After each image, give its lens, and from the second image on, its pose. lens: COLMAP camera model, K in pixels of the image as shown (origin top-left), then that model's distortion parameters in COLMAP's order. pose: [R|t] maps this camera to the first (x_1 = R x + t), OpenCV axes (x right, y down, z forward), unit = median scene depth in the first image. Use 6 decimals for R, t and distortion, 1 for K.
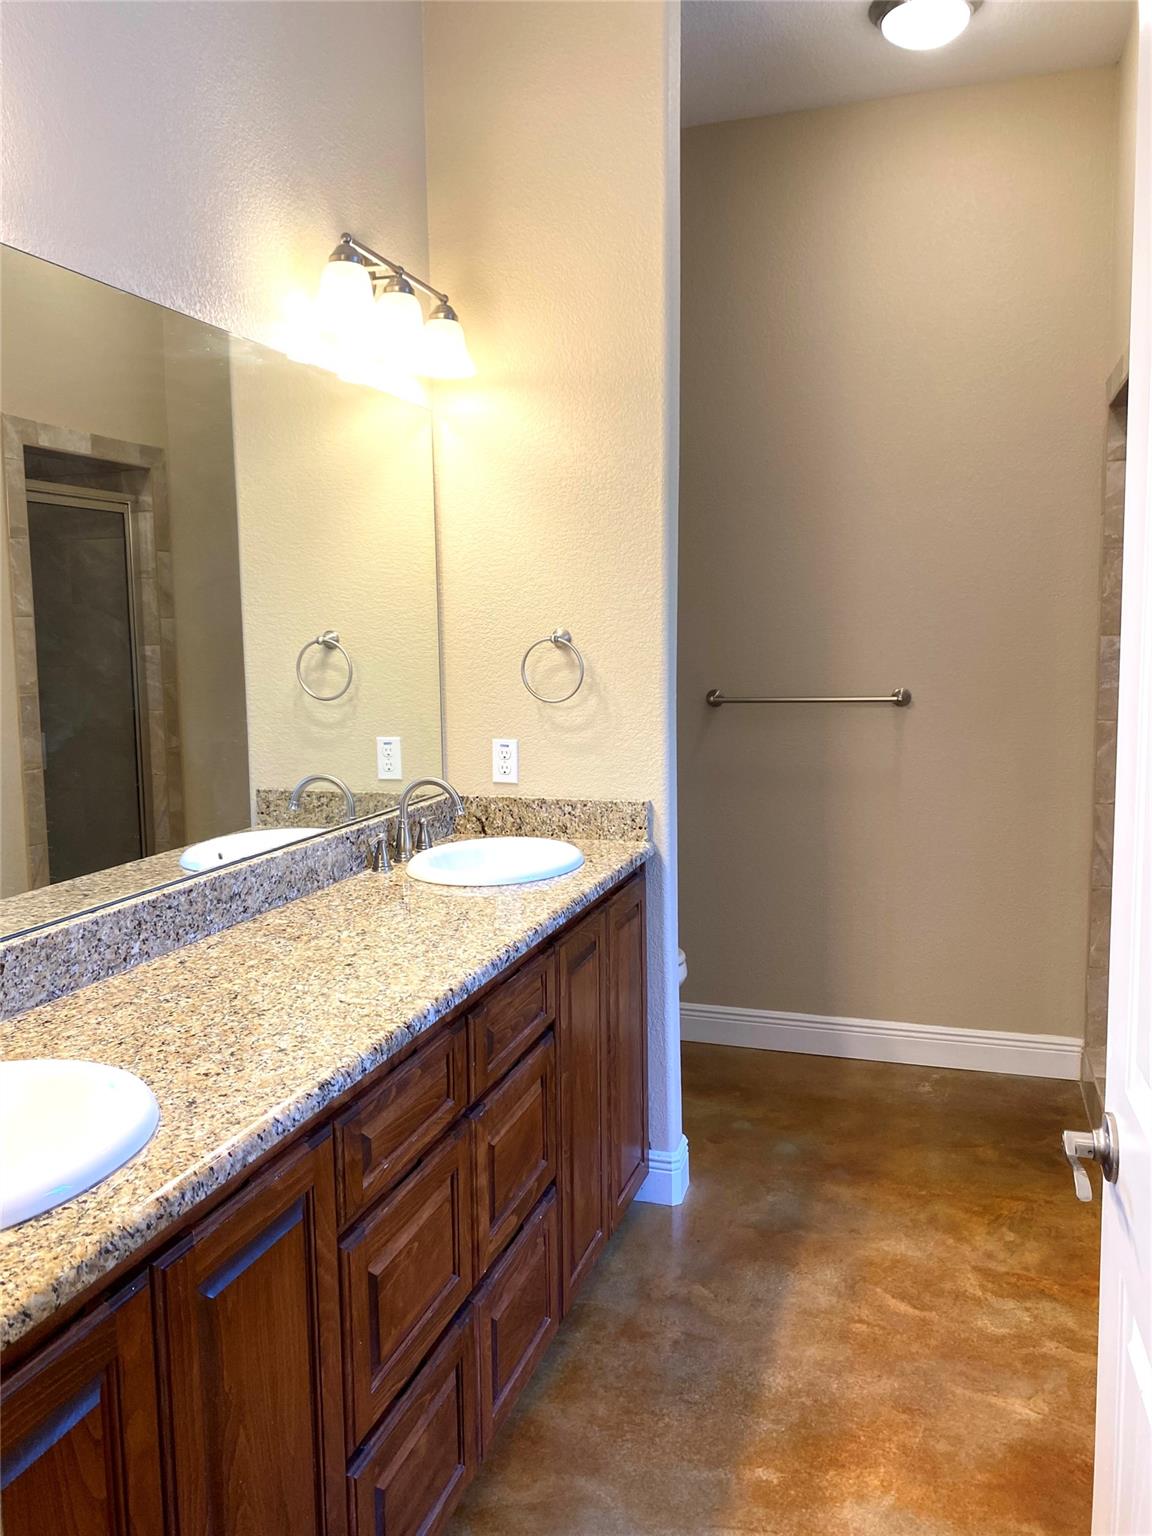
lens RADIAL K [[1225.0, 0, 576.0], [0, 1225.0, 768.0], [0, 0, 1]] dist [0.025887, -0.006574]
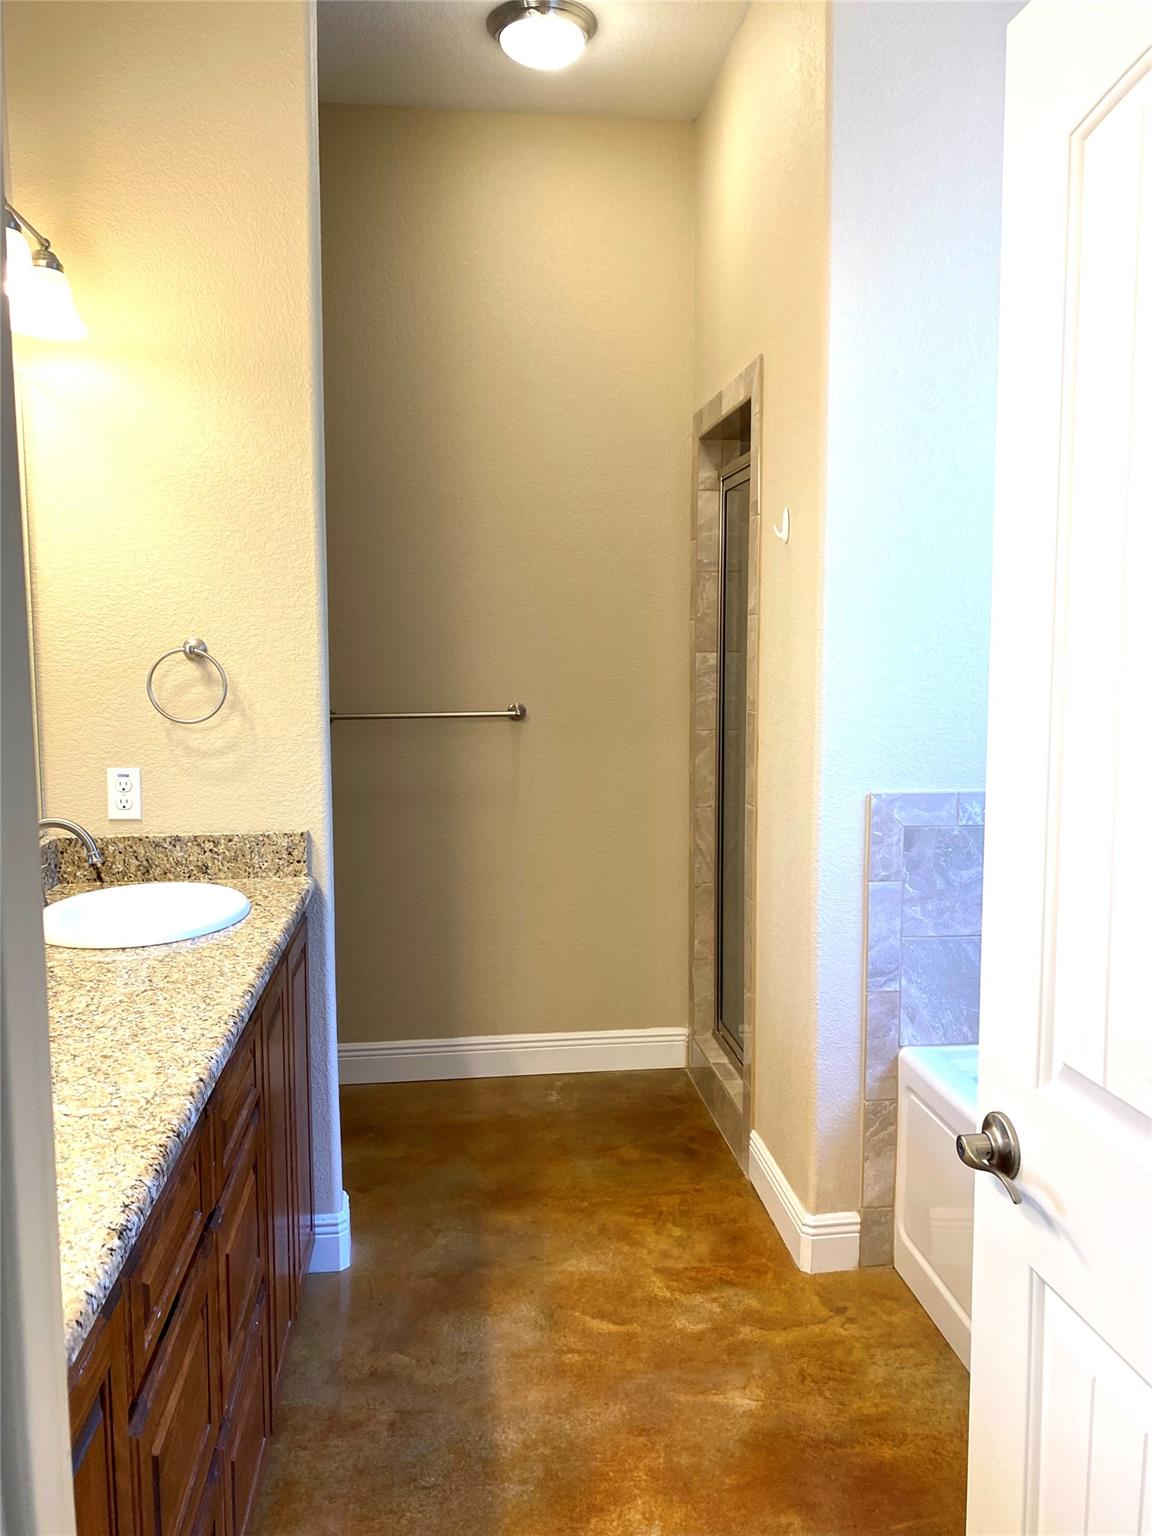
lens RADIAL K [[1225.0, 0, 576.0], [0, 1225.0, 768.0], [0, 0, 1]] dist [0.025887, -0.006574]
pose [[0.904877, -0.037716, 0.423998, -0.152117], [0.041370, 0.999144, 0.000586, -0.012910], [-0.423657, 0.017011, 0.905663, 0.098679]]
